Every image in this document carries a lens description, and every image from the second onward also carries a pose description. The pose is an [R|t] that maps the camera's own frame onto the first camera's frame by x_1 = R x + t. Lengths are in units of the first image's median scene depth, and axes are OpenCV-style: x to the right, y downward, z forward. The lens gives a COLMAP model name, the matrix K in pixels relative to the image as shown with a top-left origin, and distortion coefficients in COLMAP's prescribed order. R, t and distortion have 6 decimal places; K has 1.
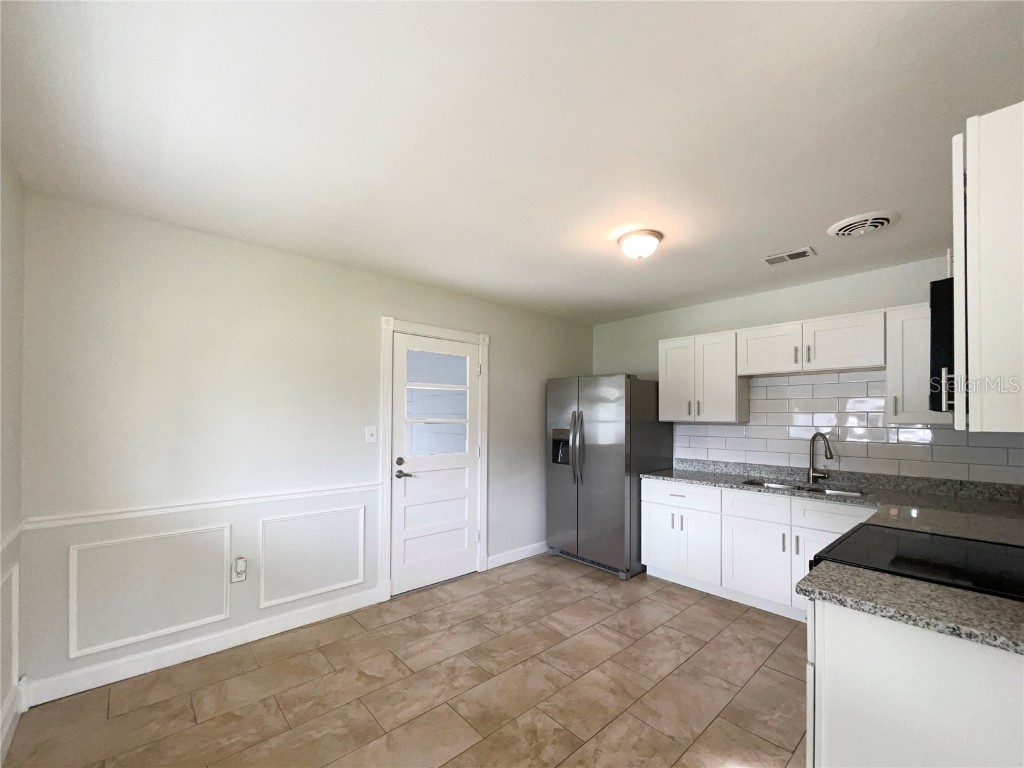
lens RADIAL K [[410.9, 0, 513.6], [0, 410.9, 411.0], [0, 0, 1]] dist [-0.003413, 0.000051]
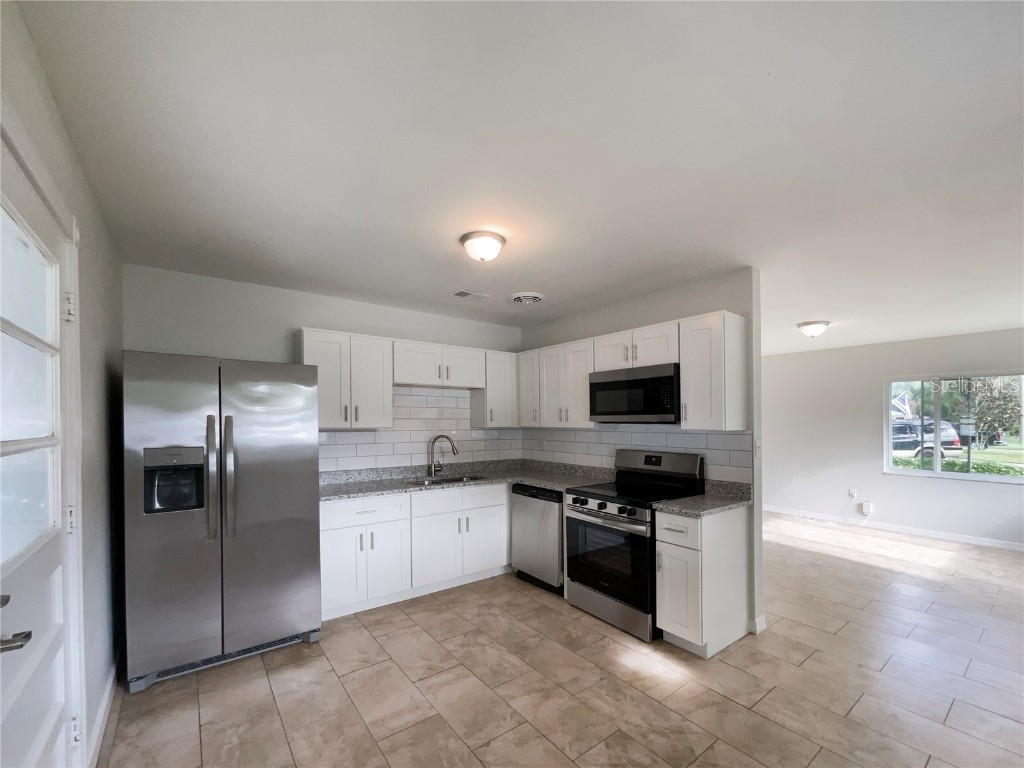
lens RADIAL K [[432.8, 0, 502.4], [0, 432.8, 419.6], [0, 0, 1]] dist [0.024634, -0.013753]
pose [[0.099044, -0.000343, 0.995083, -0.530096], [-0.015390, 0.999880, 0.001877, -0.000738], [-0.994964, -0.015500, 0.099027, 0.640333]]
